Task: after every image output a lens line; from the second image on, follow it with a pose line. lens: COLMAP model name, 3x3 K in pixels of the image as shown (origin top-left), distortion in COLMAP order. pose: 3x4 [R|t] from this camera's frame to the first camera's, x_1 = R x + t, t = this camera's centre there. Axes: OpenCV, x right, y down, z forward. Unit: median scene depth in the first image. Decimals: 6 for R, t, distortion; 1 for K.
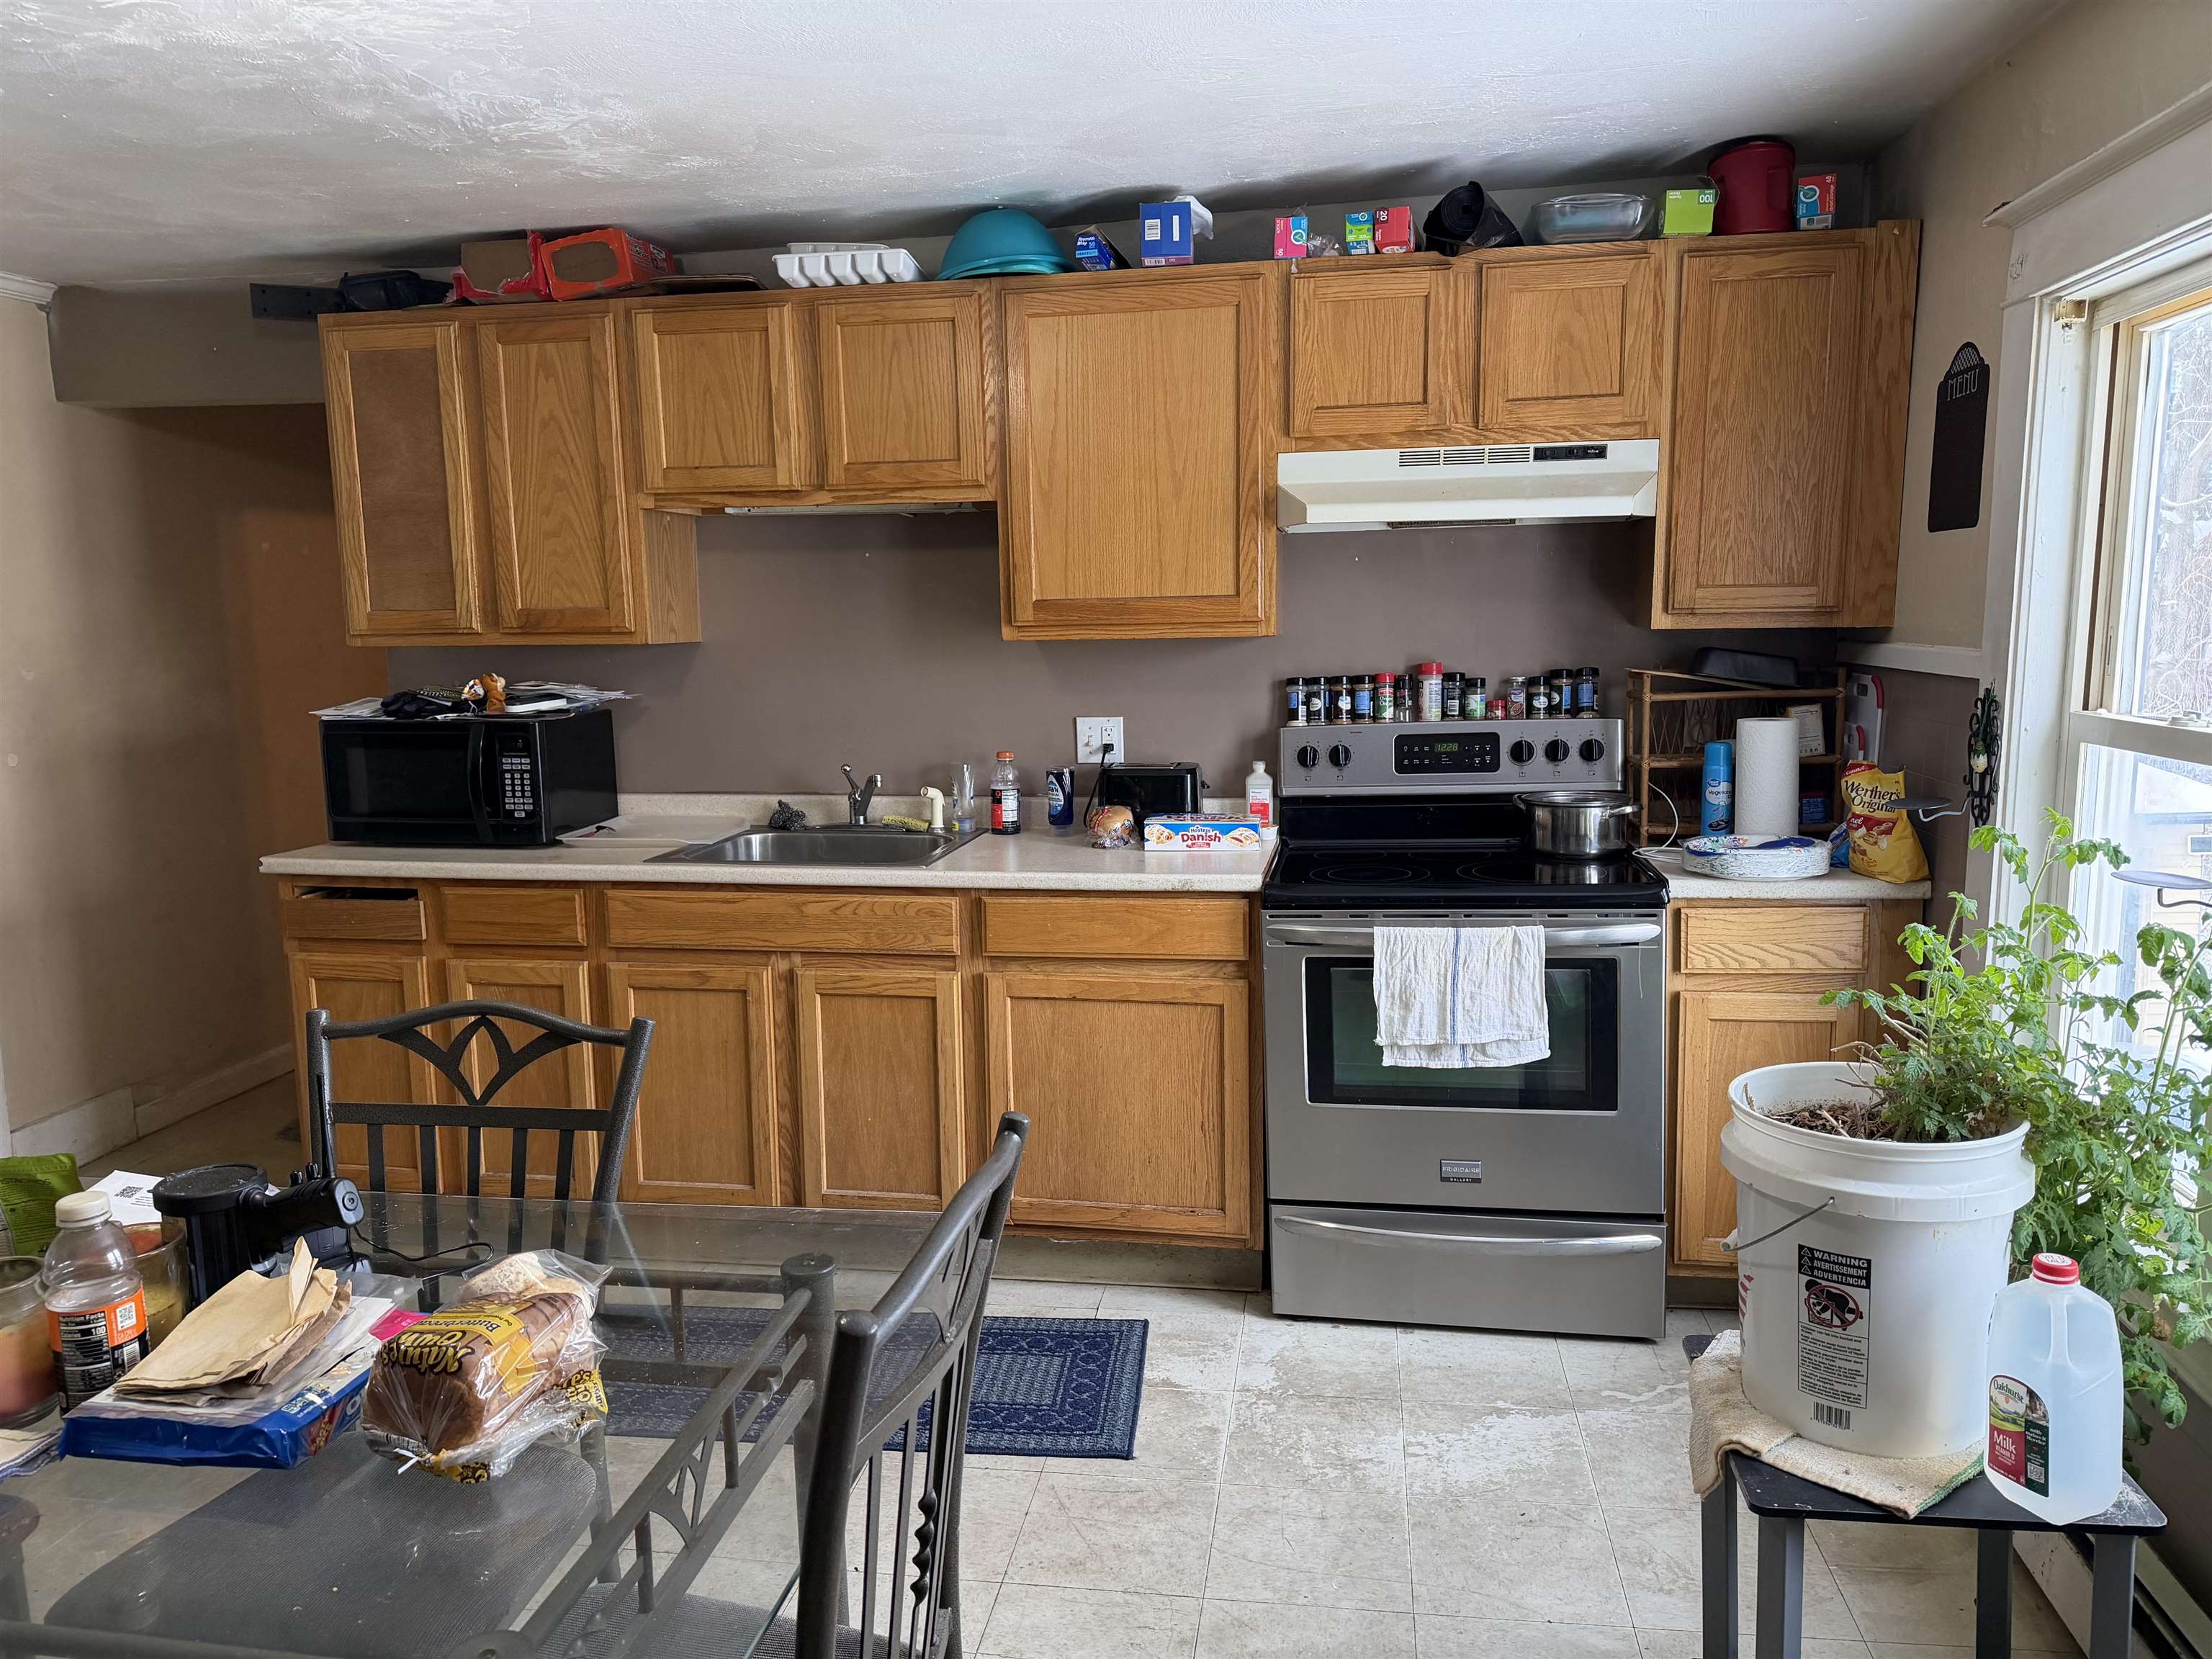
lens RADIAL K [[1540.3, 0, 1101.6], [0, 1540.3, 839.3], [0, 0, 1]] dist [0.172851, -0.344280]
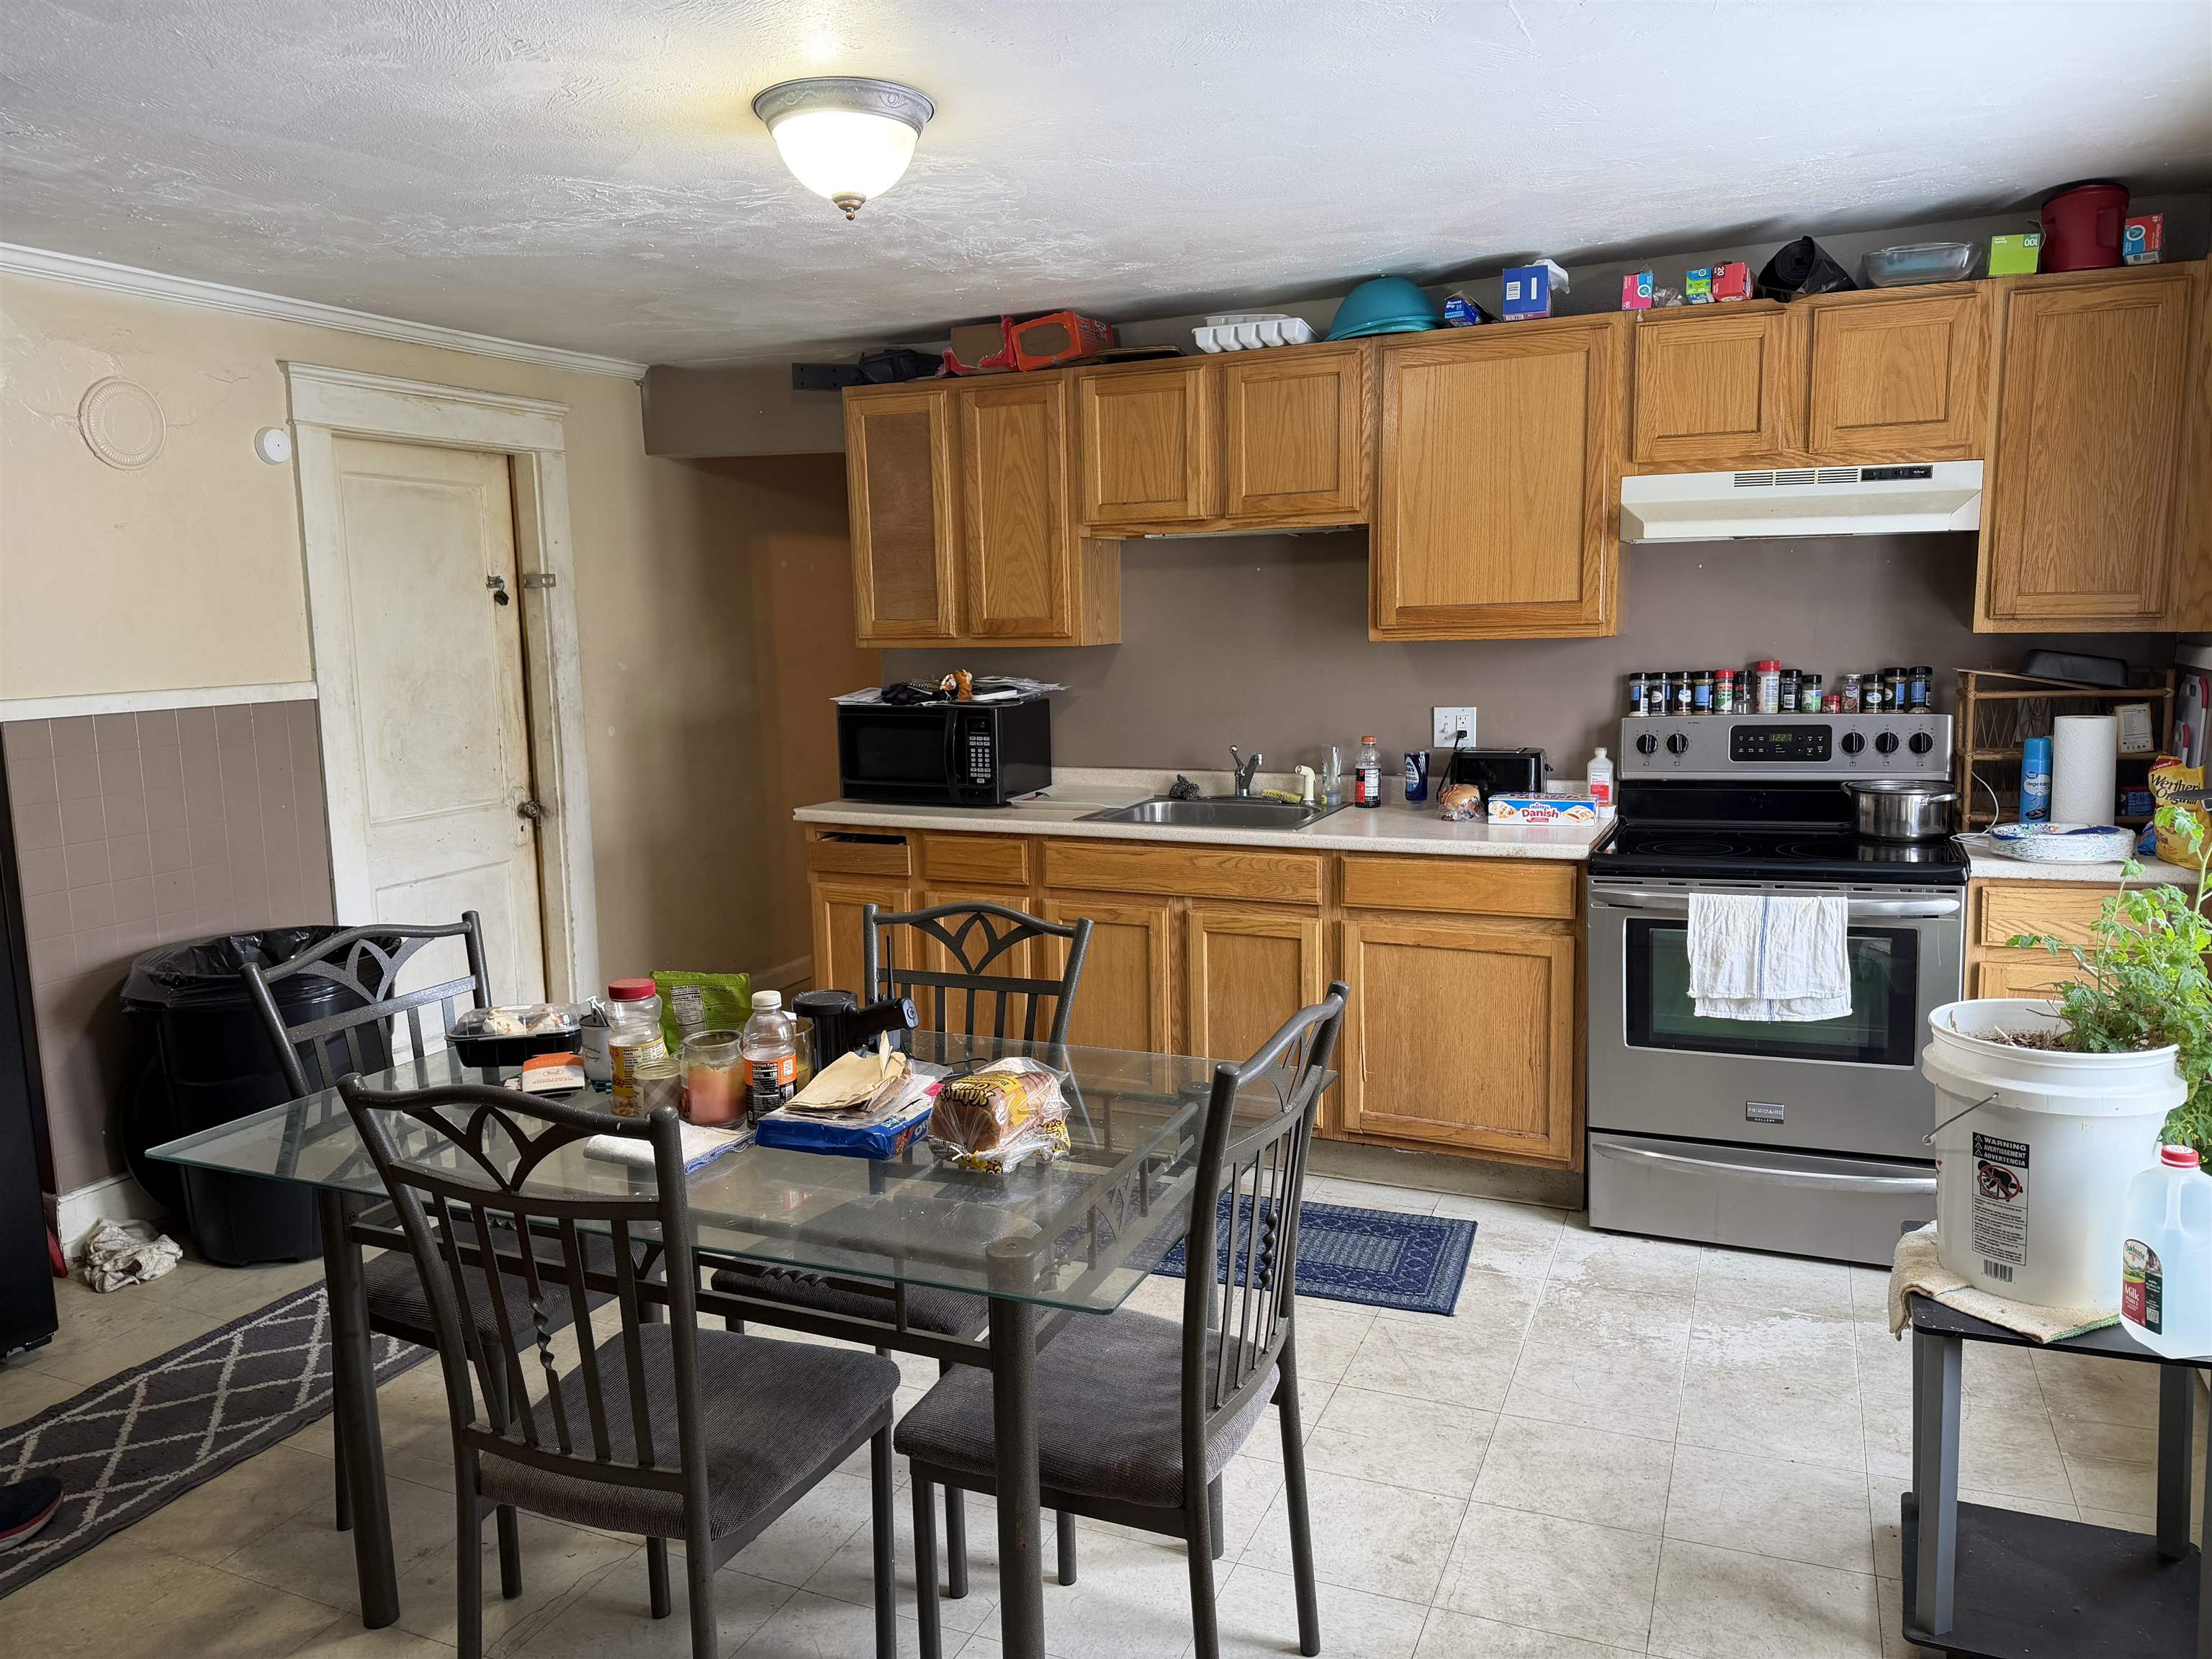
lens RADIAL K [[1553.4, 0, 1098.1], [0, 1553.4, 836.9], [0, 0, 1]] dist [0.160225, -0.281412]
pose [[0.968280, 0.032303, -0.247769, 0.037970], [-0.031094, 0.999478, 0.008790, 0.016839], [0.247924, -0.000807, 0.968779, -0.215843]]
